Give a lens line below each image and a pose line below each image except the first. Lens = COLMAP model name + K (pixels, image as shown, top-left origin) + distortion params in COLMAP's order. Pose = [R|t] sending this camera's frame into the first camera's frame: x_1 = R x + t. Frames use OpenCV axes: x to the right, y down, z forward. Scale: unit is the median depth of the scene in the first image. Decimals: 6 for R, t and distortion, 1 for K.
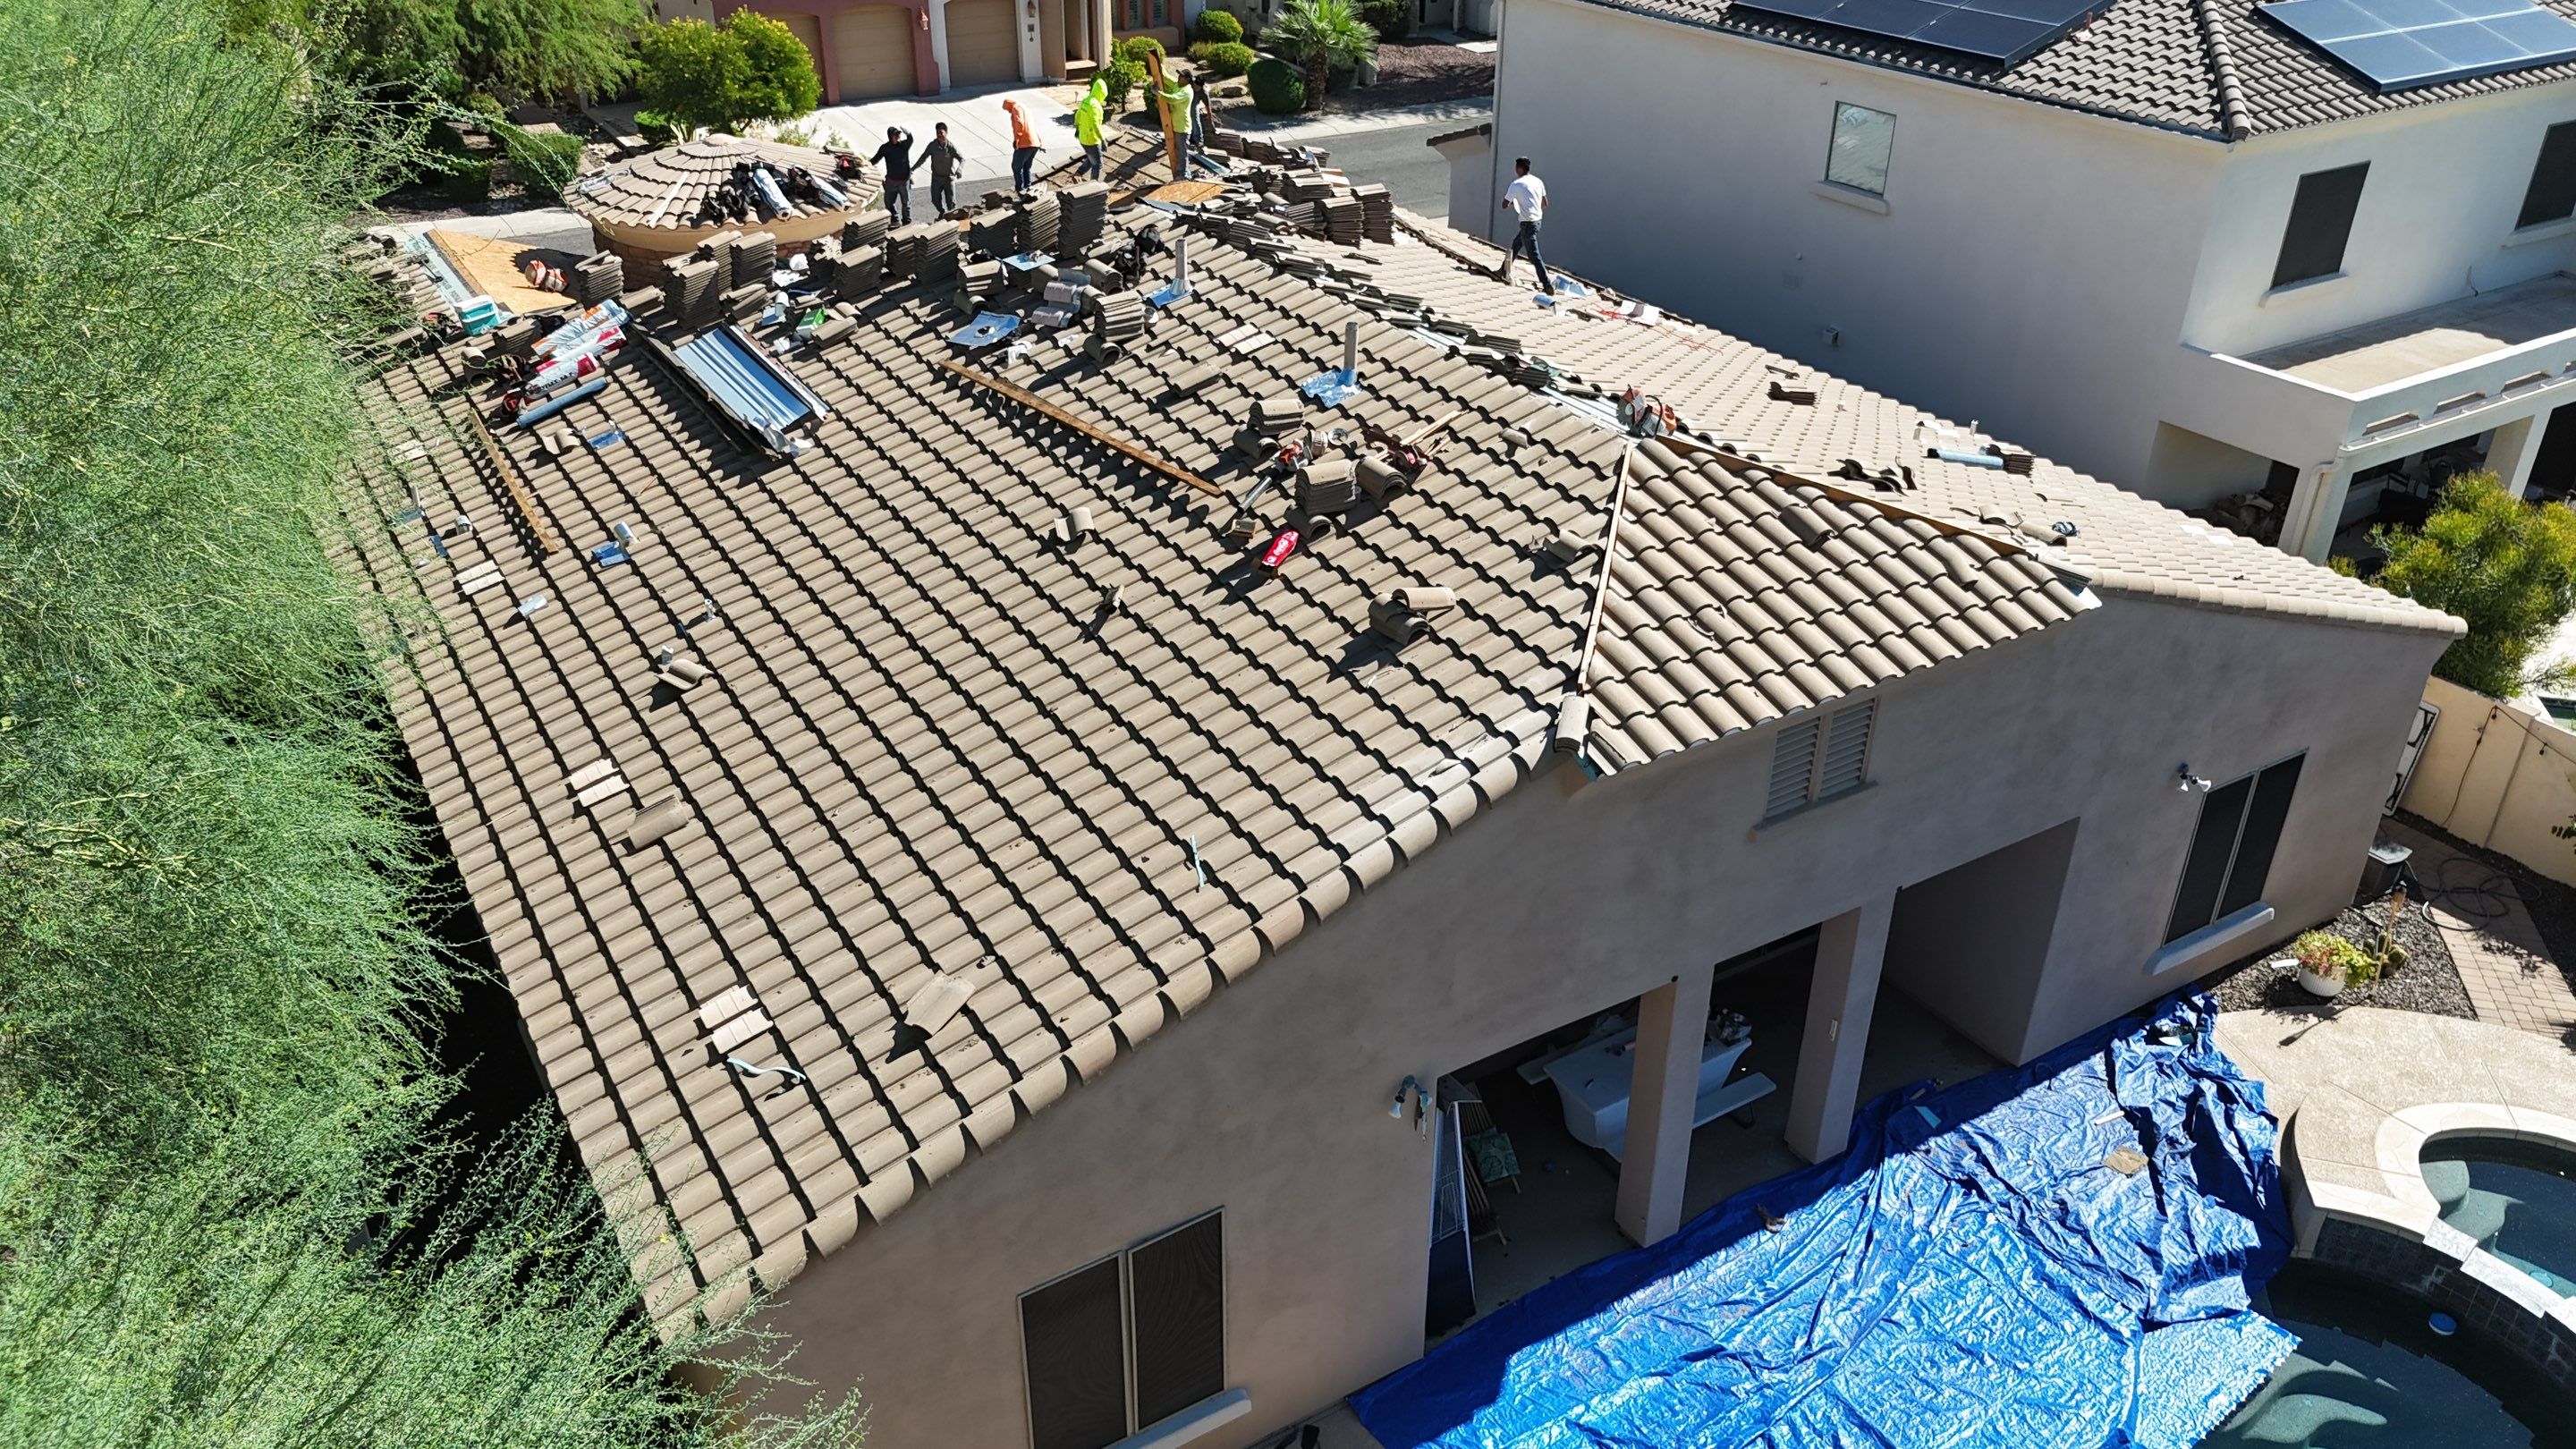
lens RADIAL K [[1906.7, 0, 1288.0], [0, 1906.7, 724.5], [0, 0, 1]] dist [0.072954, -0.092363]
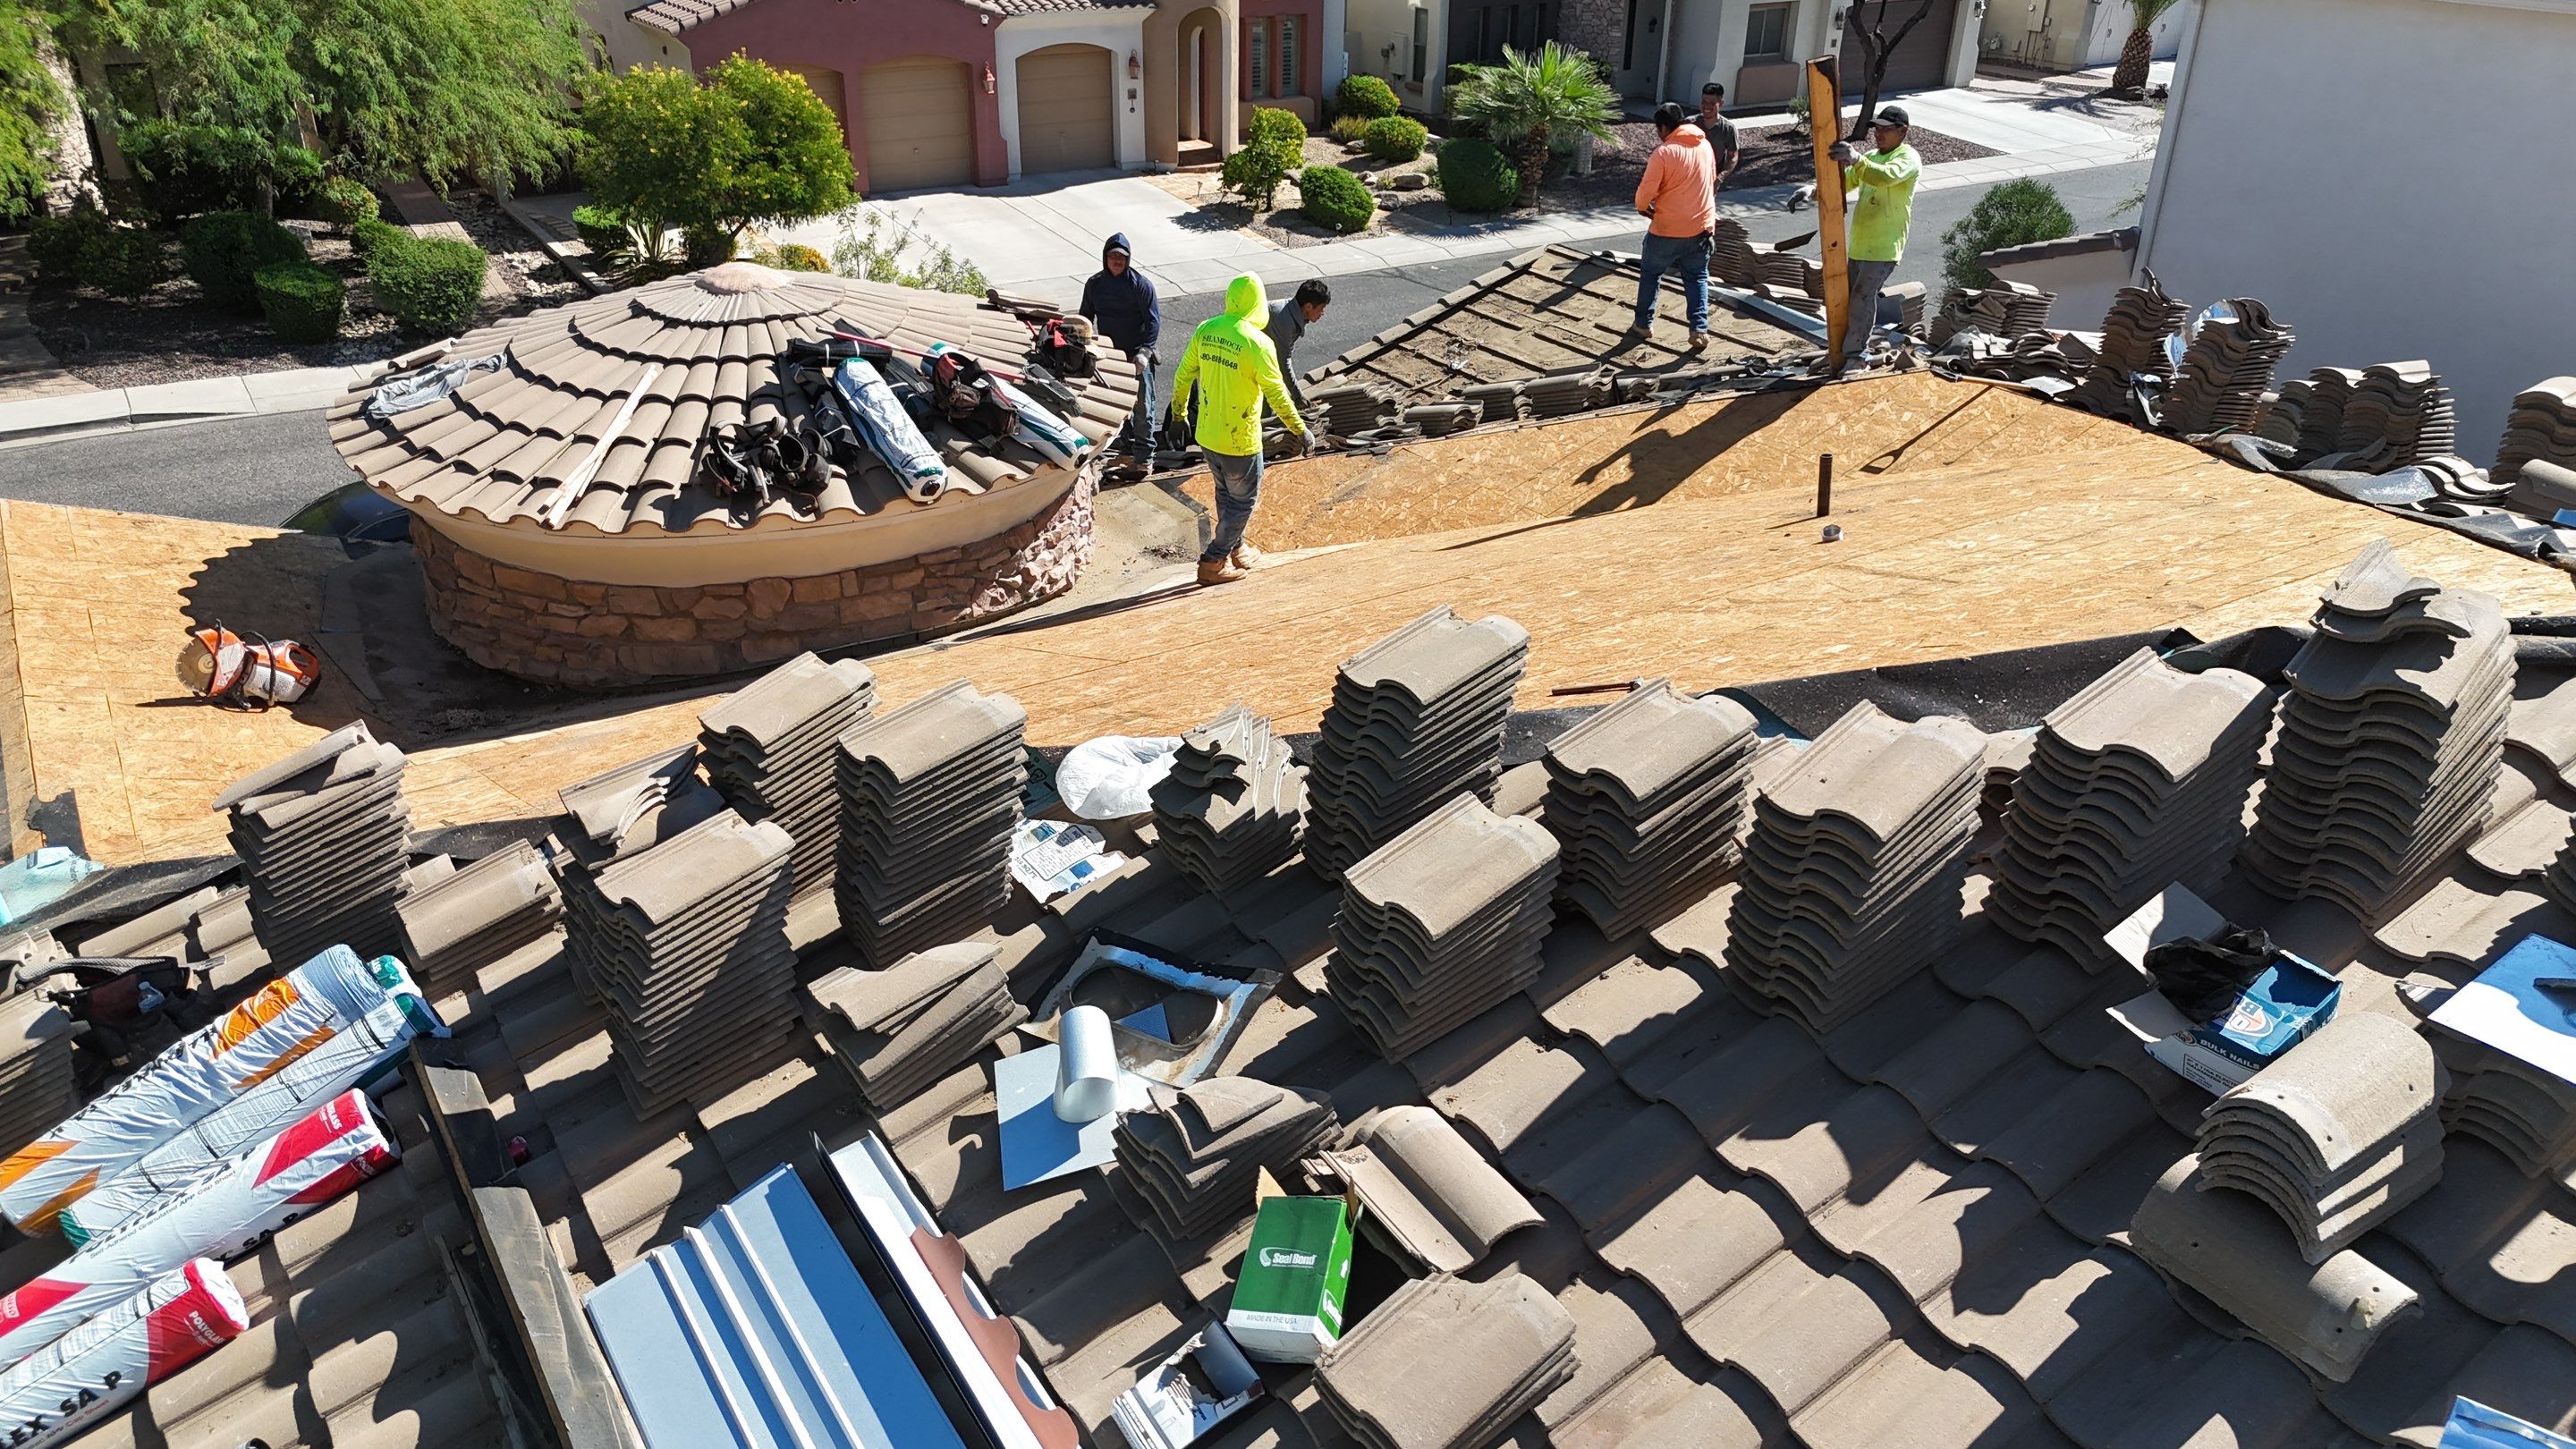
lens RADIAL K [[1879.6, 0, 1306.5], [0, 1879.6, 728.6], [0, 0, 1]] dist [0.070348, -0.084134]
pose [[0.999440, -0.004003, 0.033209, -0.172358], [0.005357, 0.999153, -0.040787, -0.174596], [-0.033018, 0.040942, 0.998616, 0.548618]]
